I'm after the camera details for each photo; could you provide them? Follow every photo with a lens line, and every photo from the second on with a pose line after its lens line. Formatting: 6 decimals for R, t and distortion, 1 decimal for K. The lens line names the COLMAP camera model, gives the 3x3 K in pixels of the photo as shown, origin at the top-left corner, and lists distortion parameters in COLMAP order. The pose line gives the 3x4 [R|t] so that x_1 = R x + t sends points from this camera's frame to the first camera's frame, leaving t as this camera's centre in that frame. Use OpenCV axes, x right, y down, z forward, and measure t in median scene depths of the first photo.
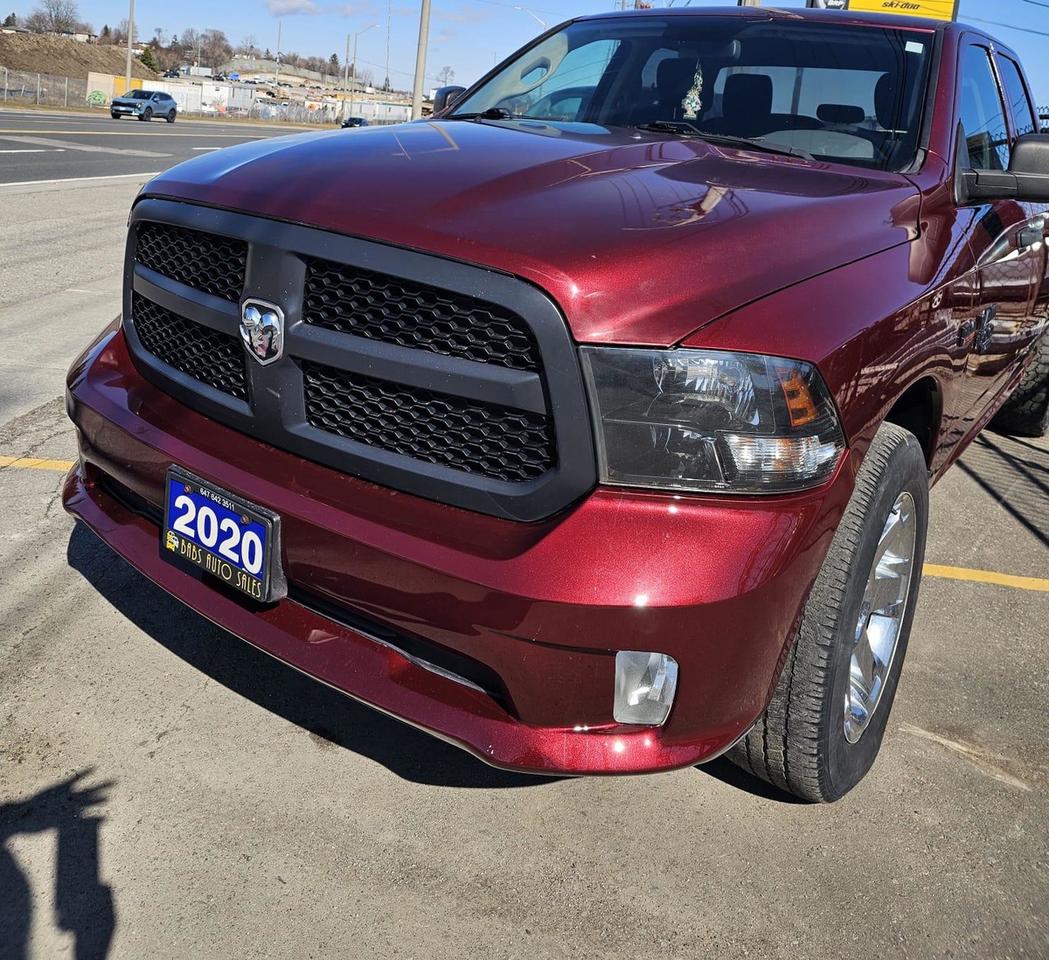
lens RADIAL K [[969.6, 0, 529.9], [0, 969.6, 226.6], [0, 0, 1]] dist [0.005549, 0.000000]
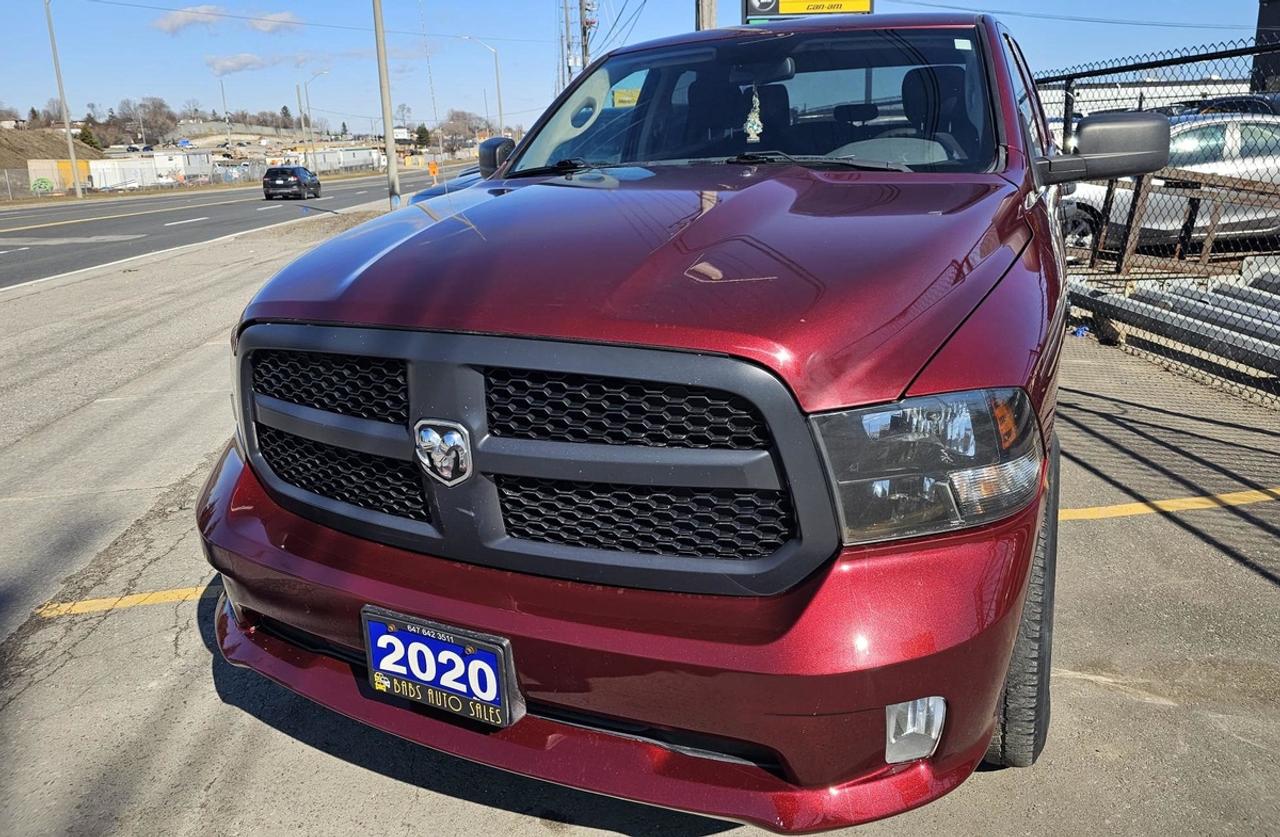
lens RADIAL K [[893.4, 0, 659.1], [0, 893.4, 336.3], [0, 0, 1]] dist [0.030013, -0.027546]
pose [[0.974290, -0.170813, 0.146910, -0.176013], [0.153250, 0.980426, 0.123611, -0.073142], [-0.165148, -0.097919, 0.981396, 0.128833]]
